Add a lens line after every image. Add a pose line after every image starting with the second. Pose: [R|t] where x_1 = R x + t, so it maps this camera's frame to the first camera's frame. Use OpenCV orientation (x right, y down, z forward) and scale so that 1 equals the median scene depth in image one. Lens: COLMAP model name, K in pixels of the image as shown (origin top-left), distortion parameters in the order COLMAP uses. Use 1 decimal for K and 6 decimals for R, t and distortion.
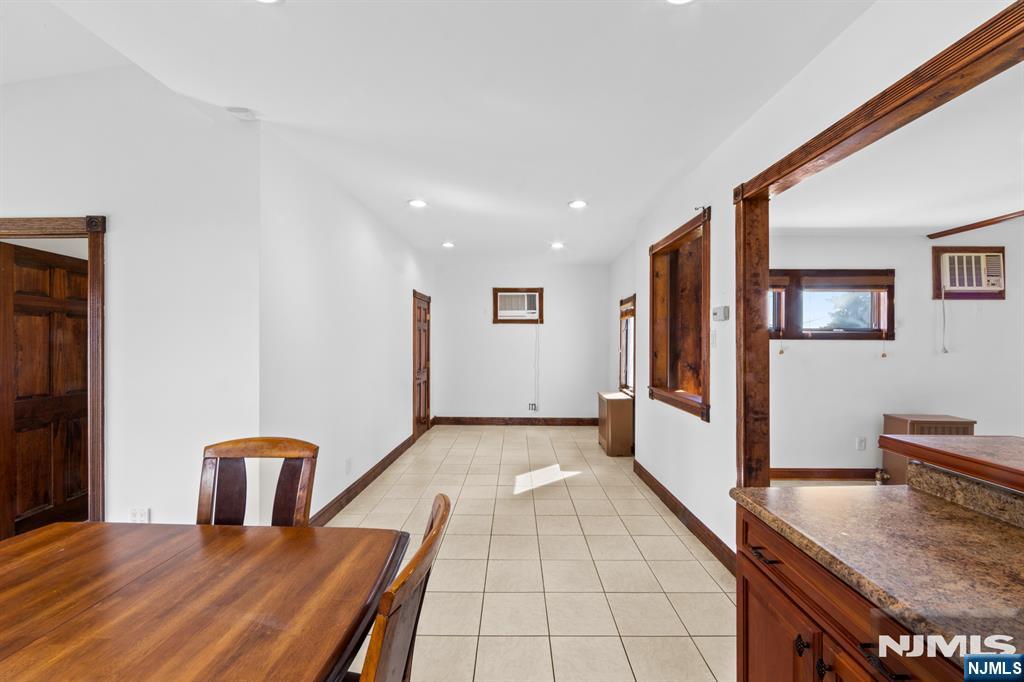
lens RADIAL K [[410.8, 0, 512.0], [0, 410.8, 341.0], [0, 0, 1]] dist [-0.001926, -0.000299]
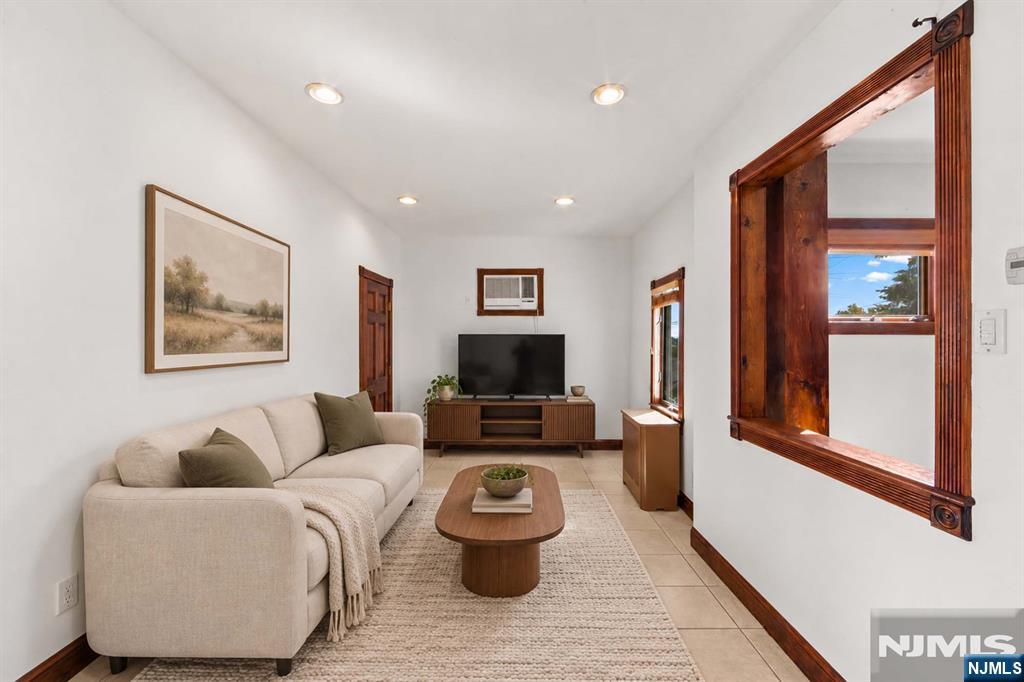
lens RADIAL K [[404.6, 0, 510.8], [0, 404.6, 338.1], [0, 0, 1]] dist [-0.001670, -0.000180]
pose [[0.999992, -0.002298, 0.003160, 0.015745], [0.002303, 0.999996, -0.001557, 0.000531], [-0.003157, 0.001564, 0.999994, 0.301558]]
